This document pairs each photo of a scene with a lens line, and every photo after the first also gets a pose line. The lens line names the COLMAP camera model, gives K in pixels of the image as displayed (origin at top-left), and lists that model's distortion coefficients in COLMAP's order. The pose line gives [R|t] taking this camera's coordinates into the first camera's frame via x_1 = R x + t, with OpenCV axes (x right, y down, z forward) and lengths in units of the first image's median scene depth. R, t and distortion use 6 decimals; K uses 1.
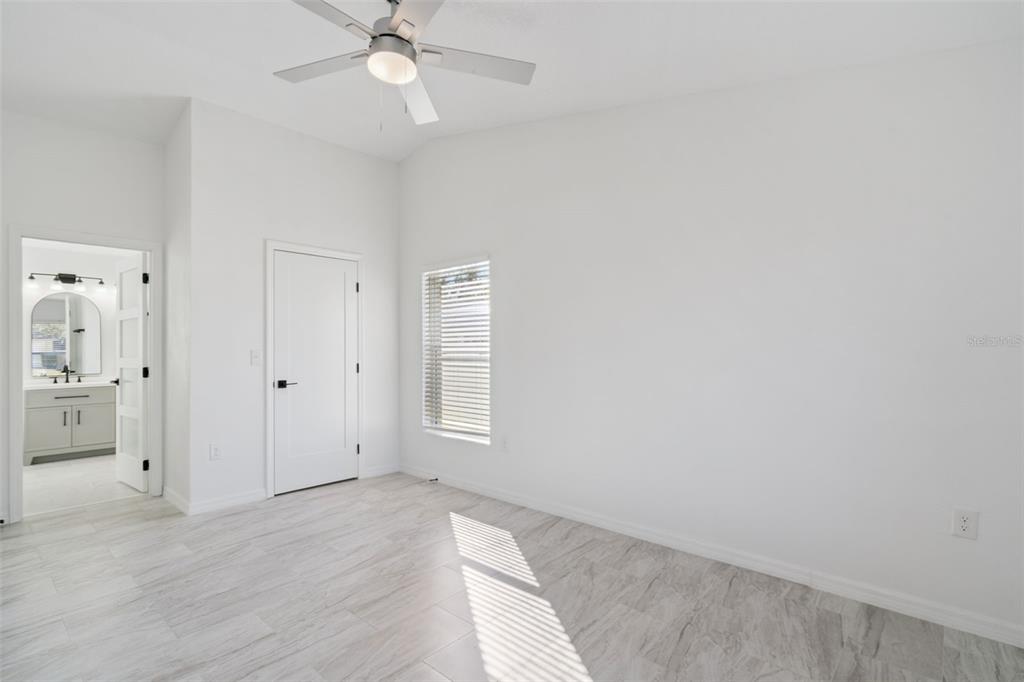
lens RADIAL K [[469.9, 0, 508.6], [0, 469.9, 344.6], [0, 0, 1]] dist [-0.002359, 0.000064]
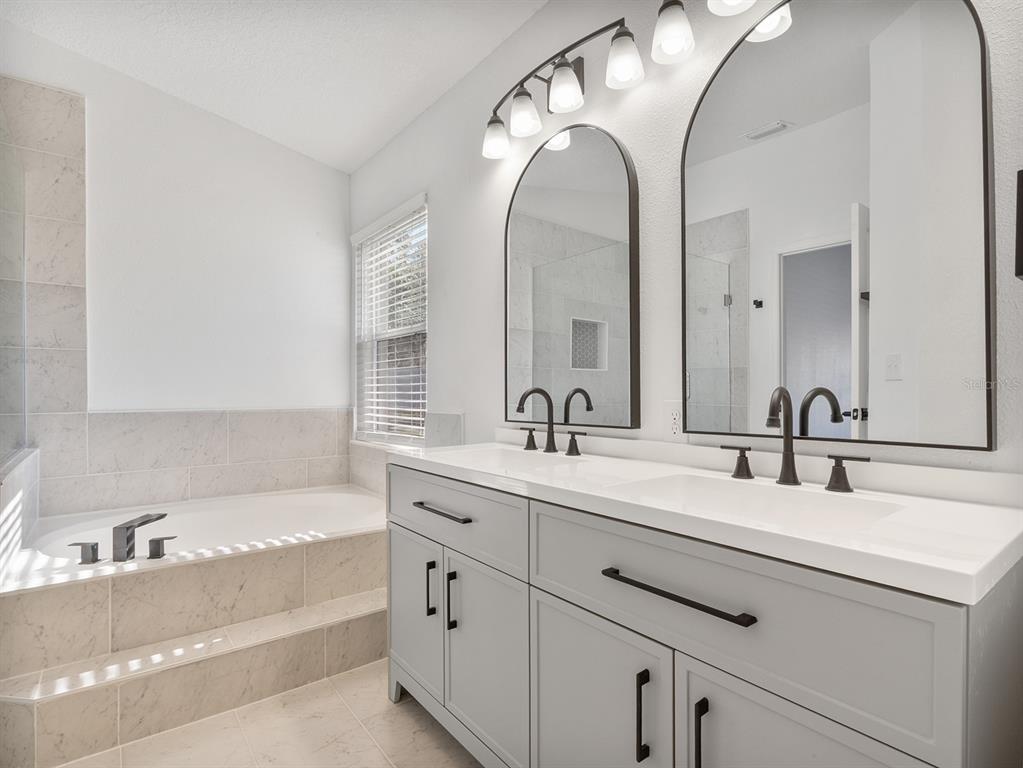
lens RADIAL K [[524.9, 0, 510.7], [0, 524.9, 386.4], [0, 0, 1]] dist [-0.007259, 0.004948]
pose [[-0.183887, -0.001012, -0.982947, -0.687575], [0.005292, 0.999984, -0.002020, 0.040931], [0.982933, -0.005574, -0.183878, 0.893301]]
